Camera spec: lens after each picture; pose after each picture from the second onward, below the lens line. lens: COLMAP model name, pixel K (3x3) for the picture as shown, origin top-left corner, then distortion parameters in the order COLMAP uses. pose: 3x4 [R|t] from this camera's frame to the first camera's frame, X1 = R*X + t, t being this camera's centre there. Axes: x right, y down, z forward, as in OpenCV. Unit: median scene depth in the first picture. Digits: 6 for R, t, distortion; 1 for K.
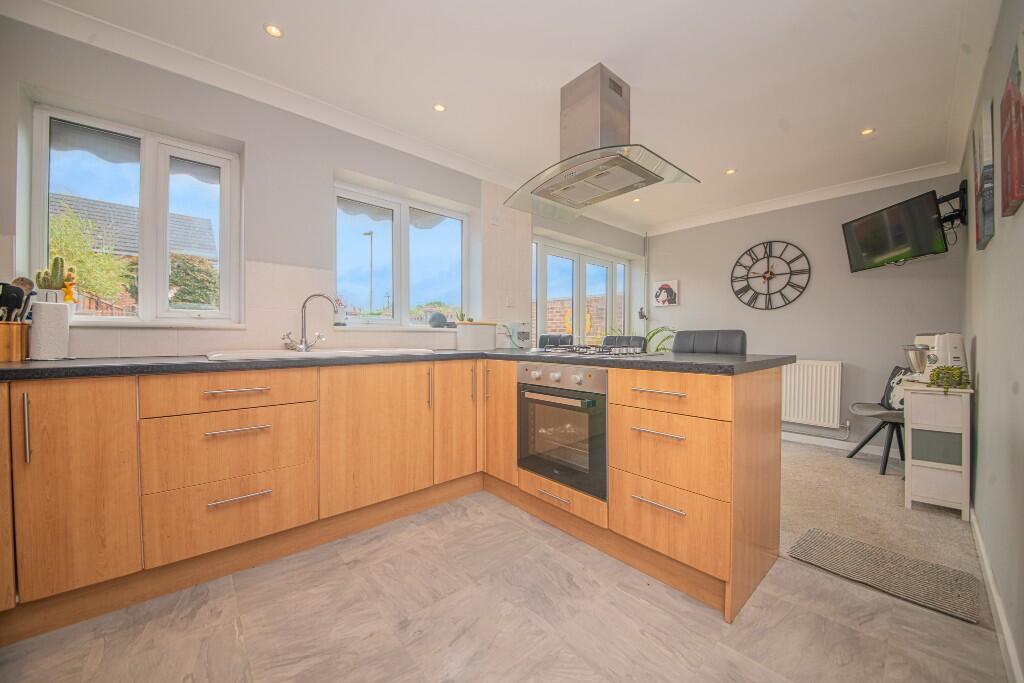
lens RADIAL K [[367.1, 0, 517.4], [0, 367.1, 341.5], [0, 0, 1]] dist [-0.001933, -0.006924]
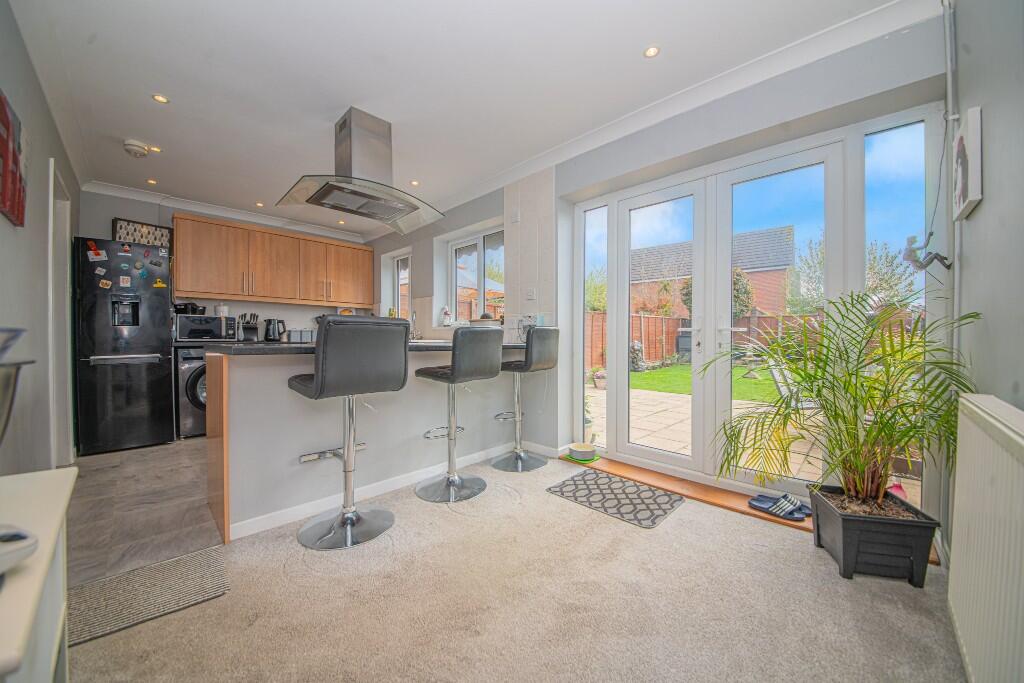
lens RADIAL K [[369.6, 0, 508.4], [0, 369.6, 337.4], [0, 0, 1]] dist [0.042842, -0.027874]
pose [[0.047614, 0.000755, -0.998866, 1.685824], [-0.015172, 0.999885, 0.000032, 0.001162], [0.998751, 0.015154, 0.047620, 1.646461]]
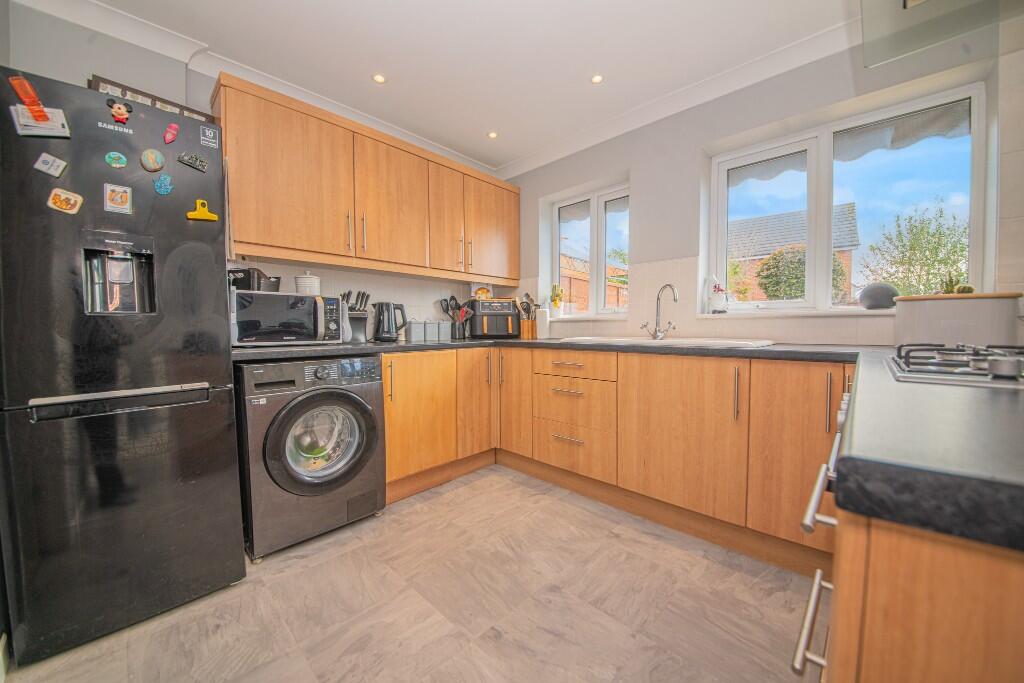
lens RADIAL K [[367.1, 0, 517.4], [0, 367.1, 341.5], [0, 0, 1]] dist [-0.001933, -0.006924]
pose [[0.082018, 0.035023, -0.996015, 0.538786], [-0.006831, 0.999379, 0.034579, -0.001644], [0.996607, 0.003968, 0.082207, 0.575066]]
